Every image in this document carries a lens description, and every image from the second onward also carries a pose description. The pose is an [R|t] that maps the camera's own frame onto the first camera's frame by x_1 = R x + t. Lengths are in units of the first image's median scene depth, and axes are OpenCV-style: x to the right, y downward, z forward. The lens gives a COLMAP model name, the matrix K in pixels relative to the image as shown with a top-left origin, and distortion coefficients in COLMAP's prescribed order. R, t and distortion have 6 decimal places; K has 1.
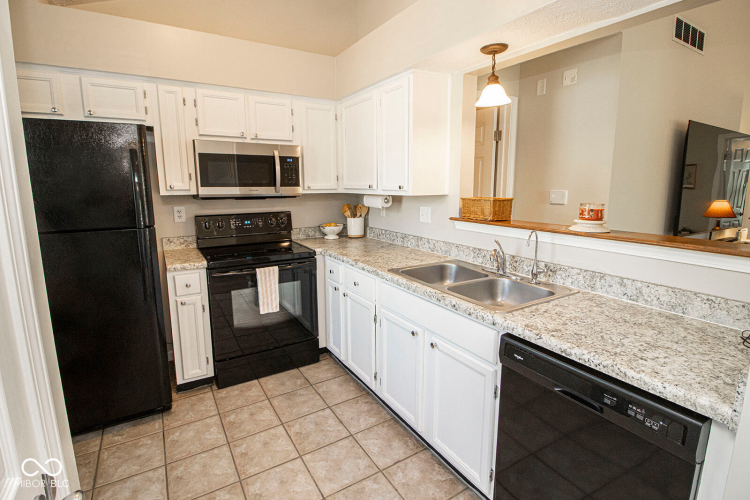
lens RADIAL K [[365.0, 0, 374.4], [0, 365.0, 241.1], [0, 0, 1]] dist [0.003040, -0.019861]
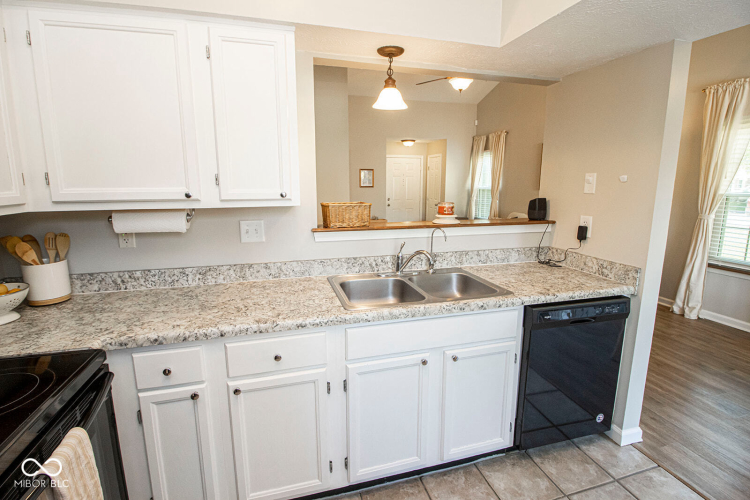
lens RADIAL K [[351.4, 0, 375.8], [0, 351.4, 243.0], [0, 0, 1]] dist [0.001094, -0.013537]
pose [[0.260996, -0.163338, 0.951421, -0.465440], [0.151430, 0.980307, 0.126757, -0.102880], [-0.953389, 0.110990, 0.280591, 0.586253]]
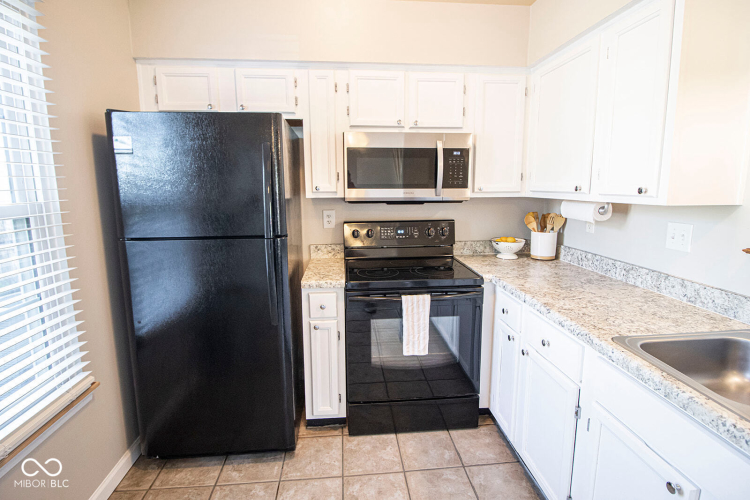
lens RADIAL K [[365.0, 0, 374.4], [0, 365.0, 241.1], [0, 0, 1]] dist [0.003040, -0.019861]
pose [[0.895953, 0.065429, -0.439303, -0.043855], [-0.066560, 0.997700, 0.012846, -0.041652], [0.439133, 0.017731, 0.898247, 0.267414]]
